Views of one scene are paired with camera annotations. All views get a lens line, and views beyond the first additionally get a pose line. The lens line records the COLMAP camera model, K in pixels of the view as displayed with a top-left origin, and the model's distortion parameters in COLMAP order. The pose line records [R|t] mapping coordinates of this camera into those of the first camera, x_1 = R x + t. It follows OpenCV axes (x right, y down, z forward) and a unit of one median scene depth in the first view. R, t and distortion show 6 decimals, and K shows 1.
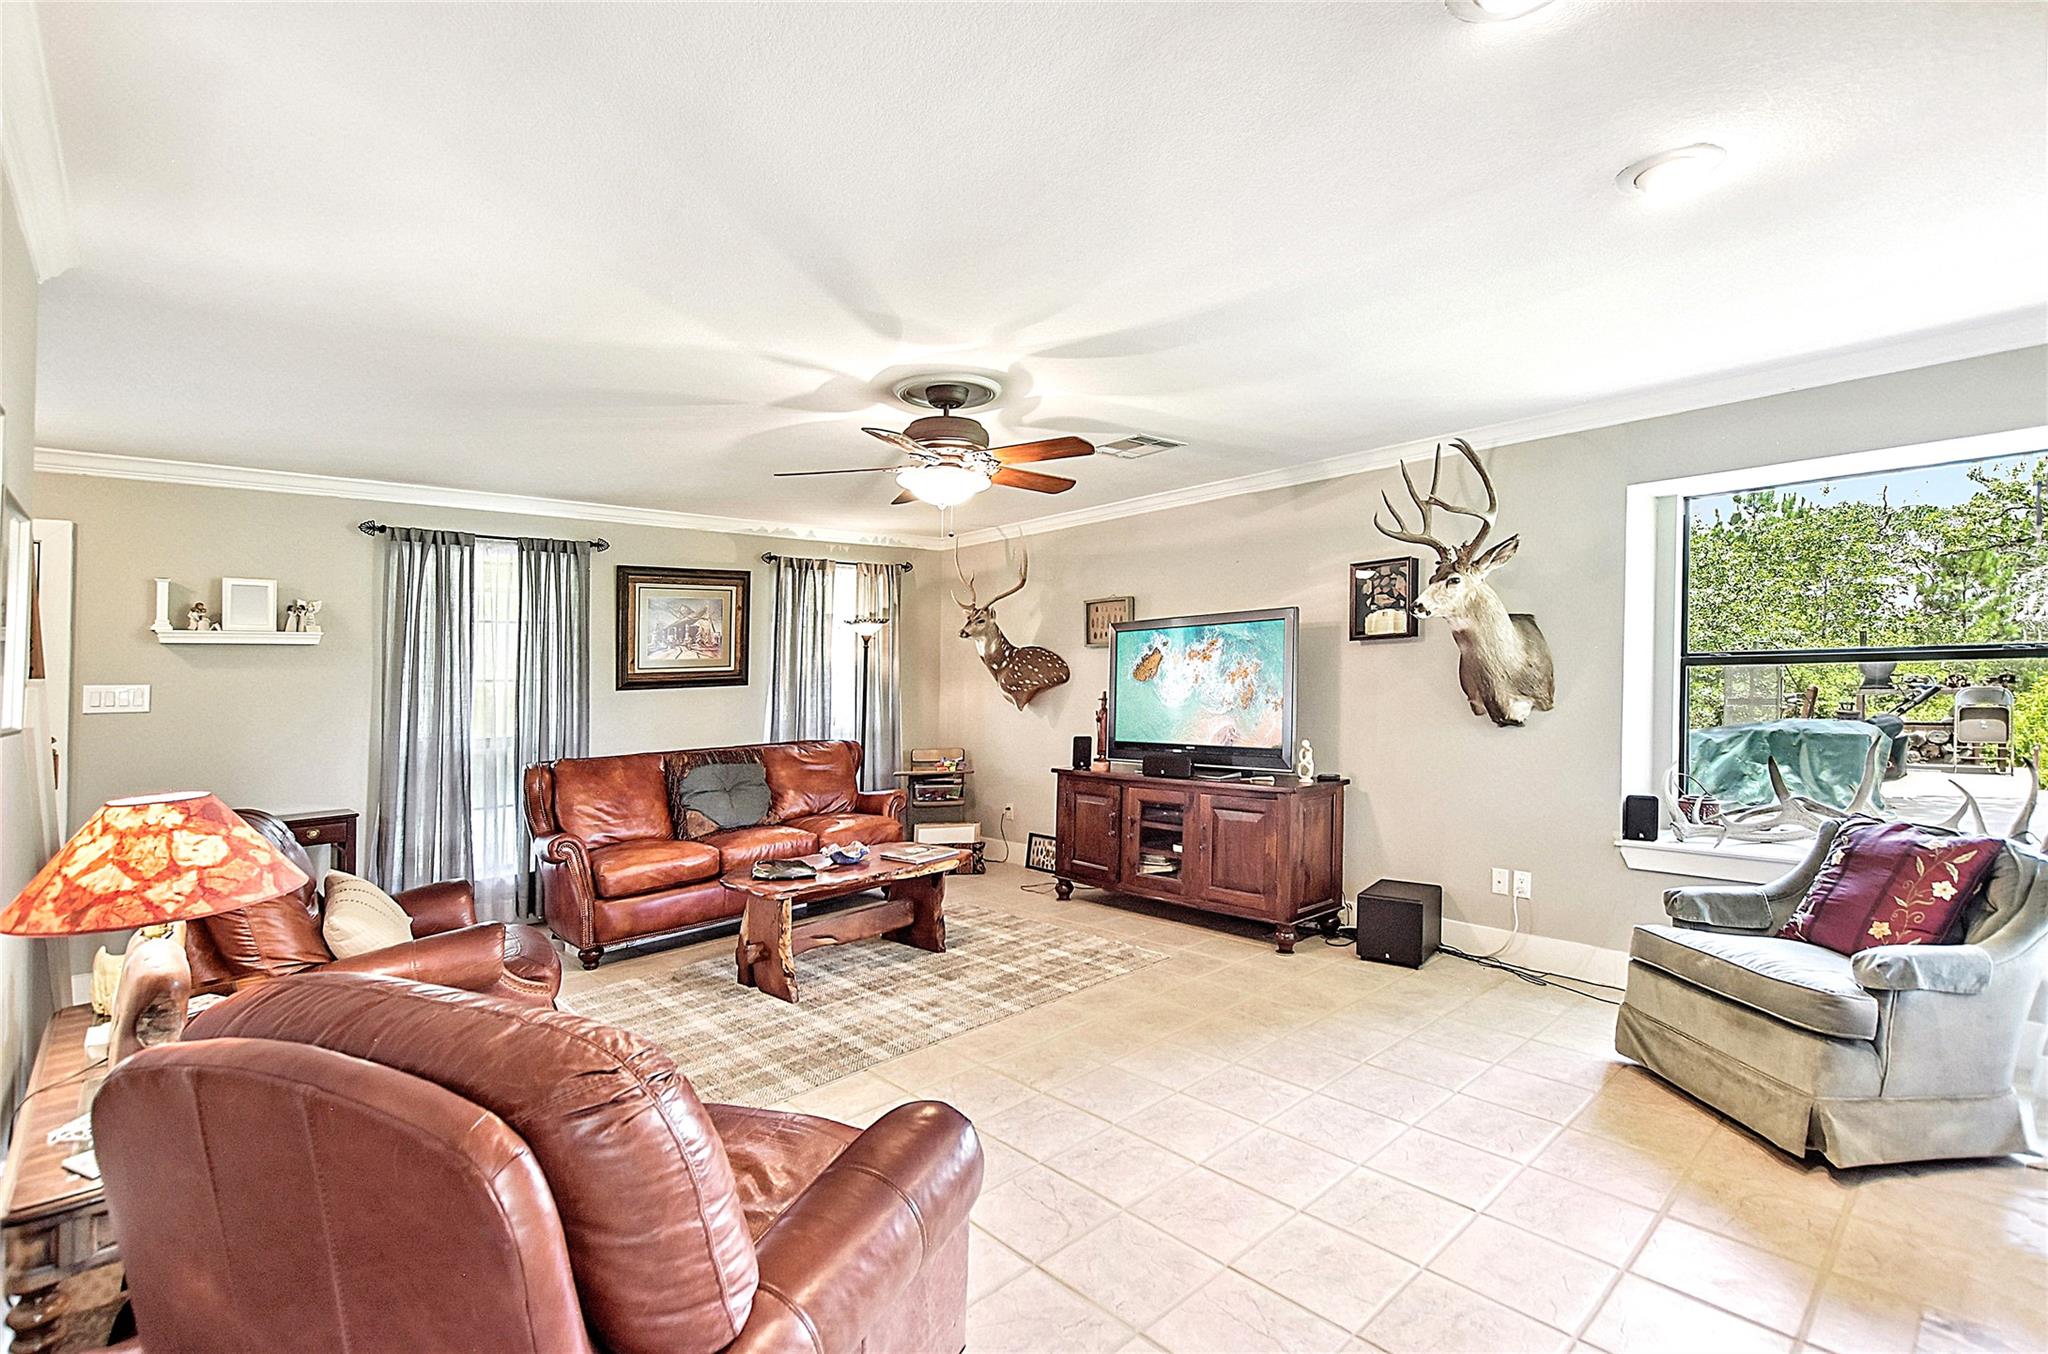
lens RADIAL K [[923.9, 0, 1013.0], [0, 923.9, 727.3], [0, 0, 1]] dist [0.017387, -0.000111]
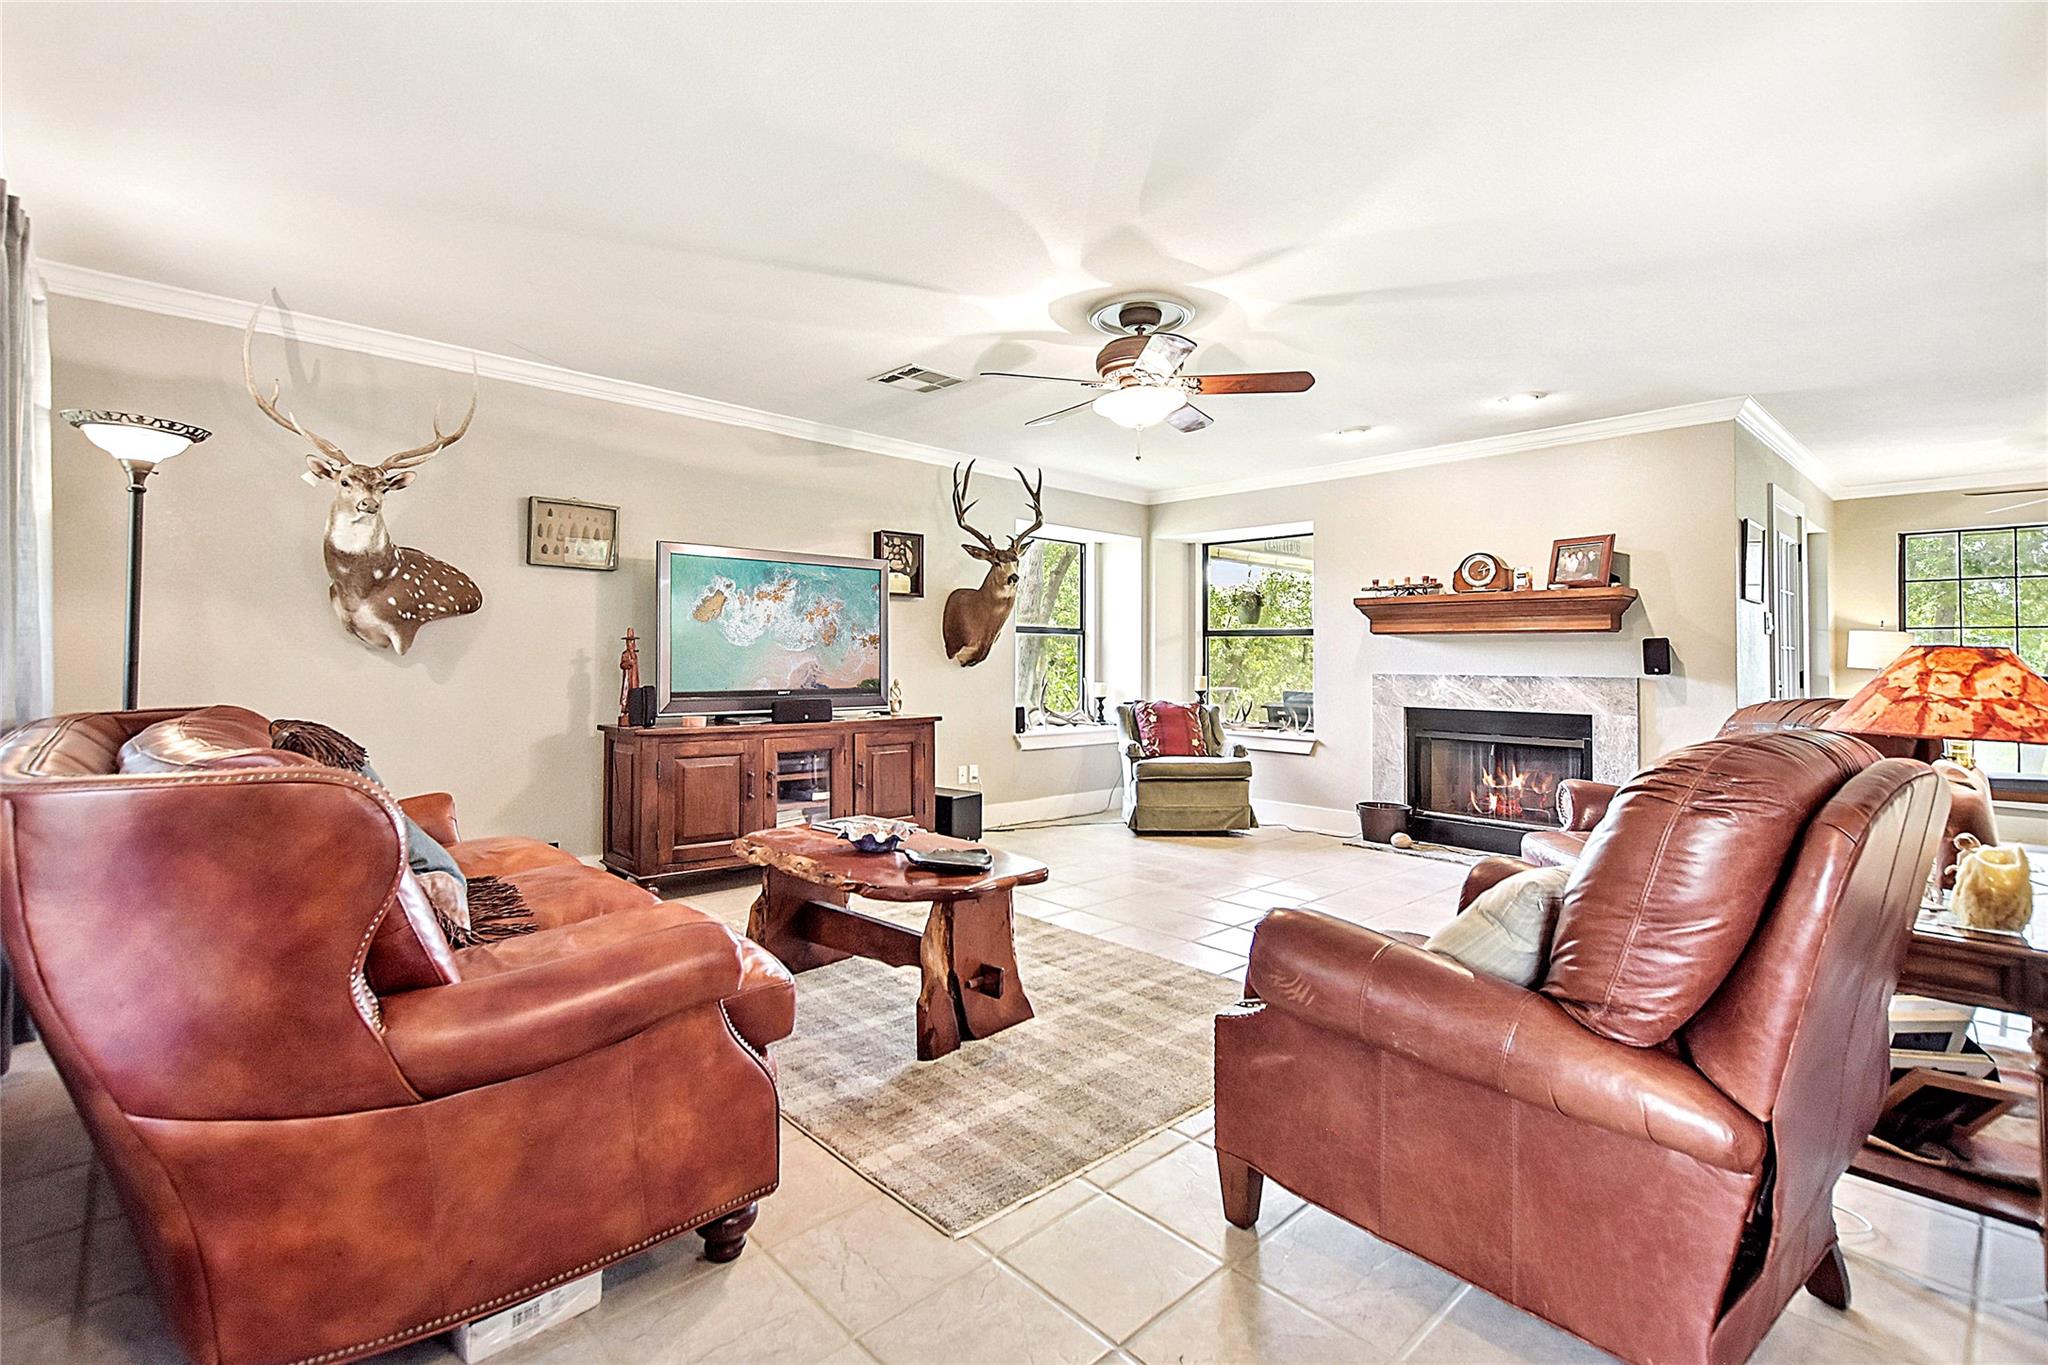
lens RADIAL K [[908.5, 0, 1027.8], [0, 908.5, 704.3], [0, 0, 1]] dist [0.033839, -0.019525]
pose [[-0.011226, -0.019095, 0.999755, -0.826695], [0.053317, 0.998384, 0.019667, 0.033298], [-0.998515, 0.053525, -0.010189, 0.868912]]
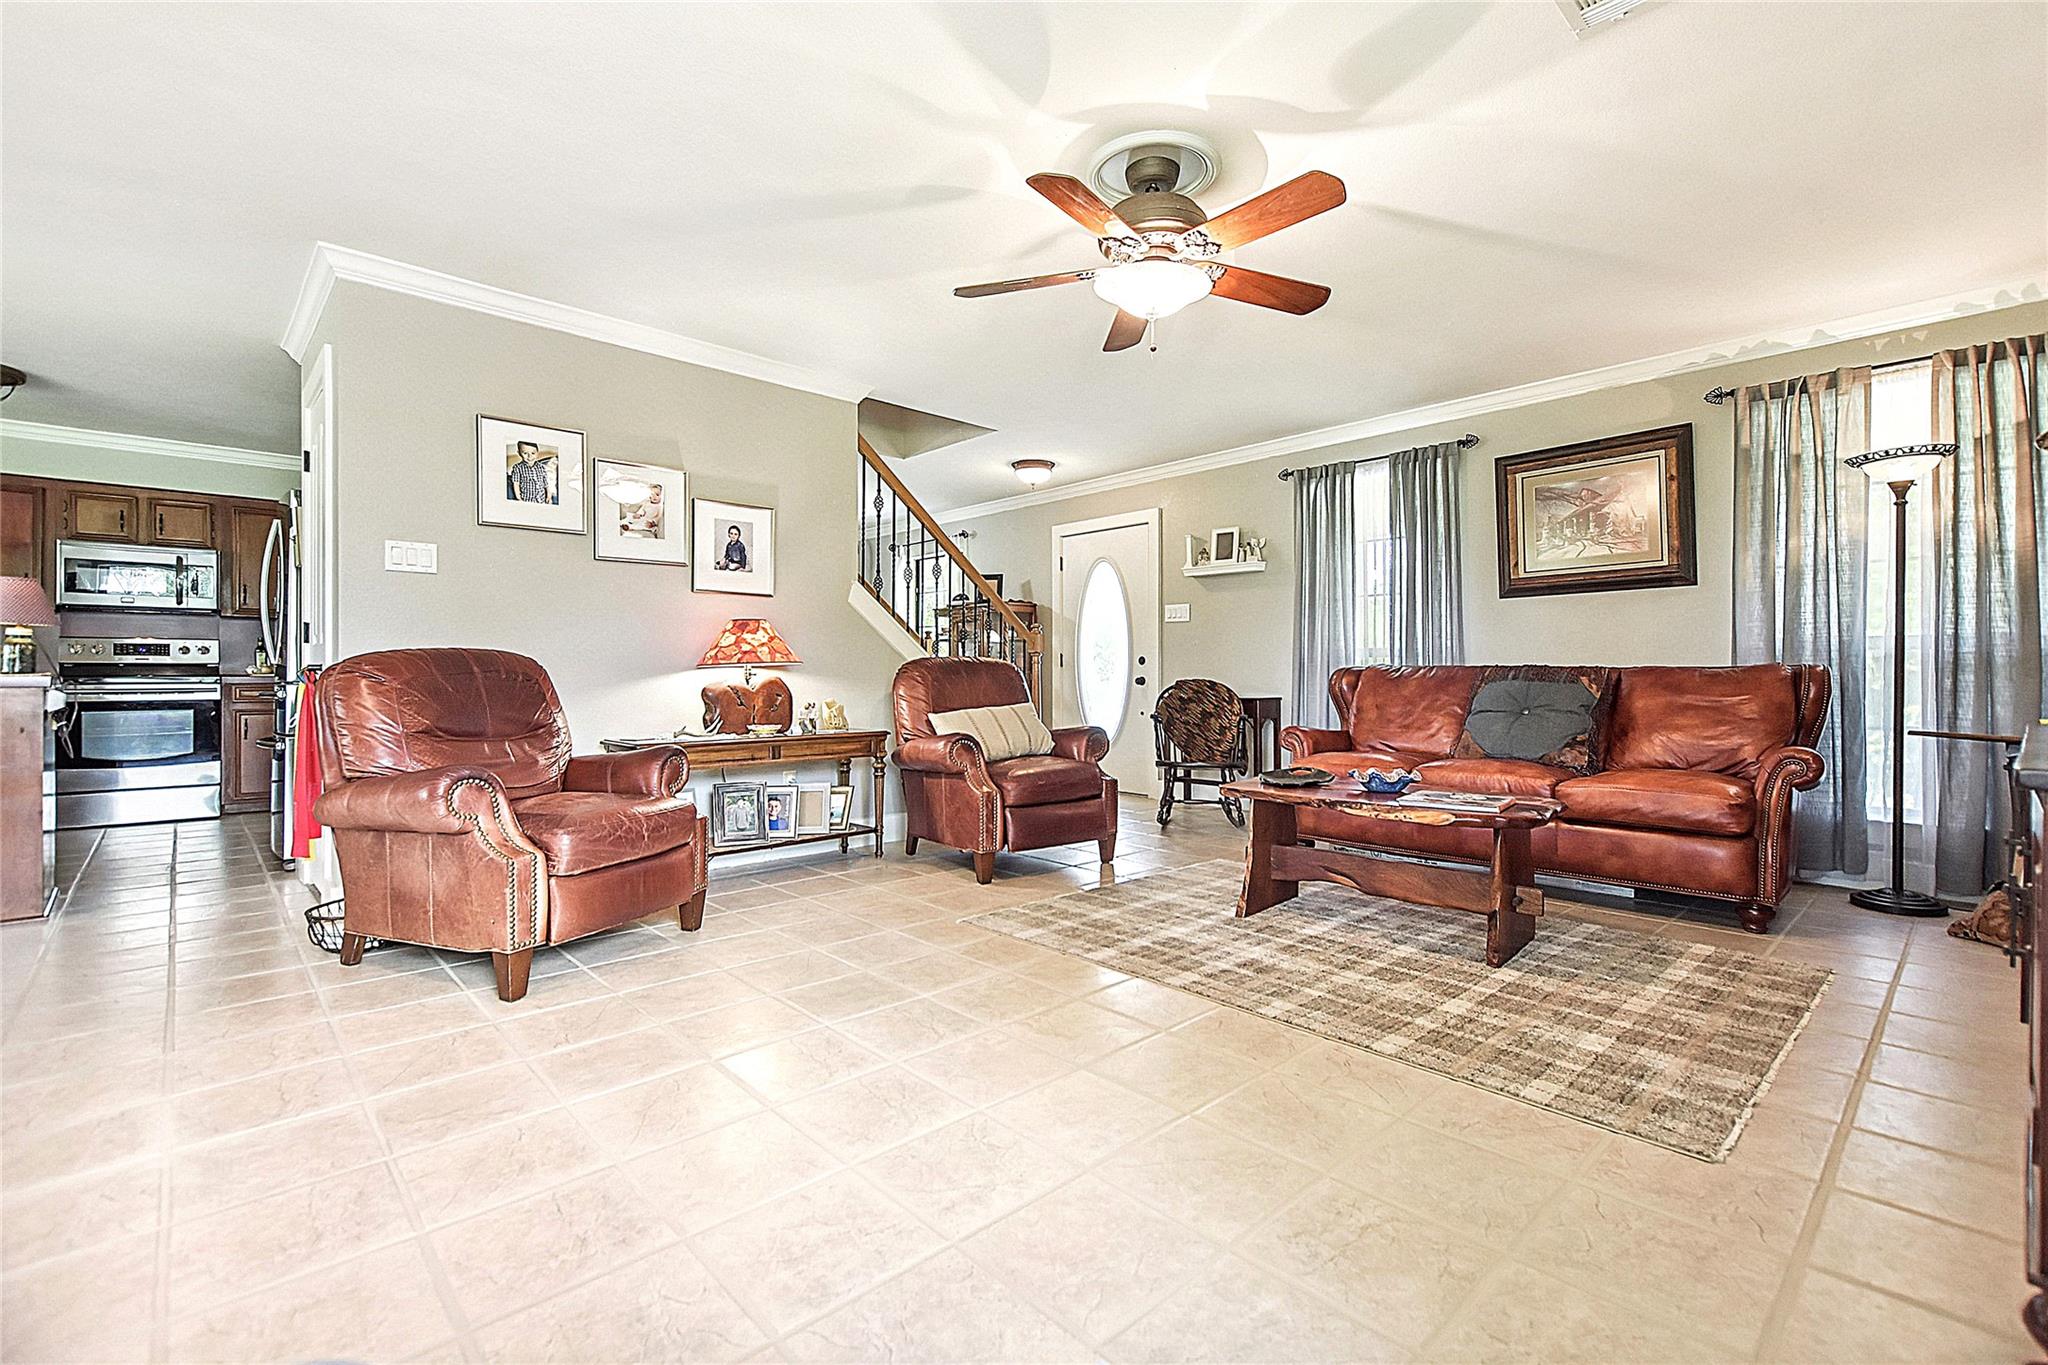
lens RADIAL K [[892.5, 0, 1032.2], [0, 892.5, 656.3], [0, 0, 1]] dist [0.002914, -0.000077]
pose [[0.009526, 0.004384, -0.999945, 0.537664], [-0.059251, 0.998236, 0.003813, 0.049356], [0.998198, 0.059211, 0.009769, 0.681098]]
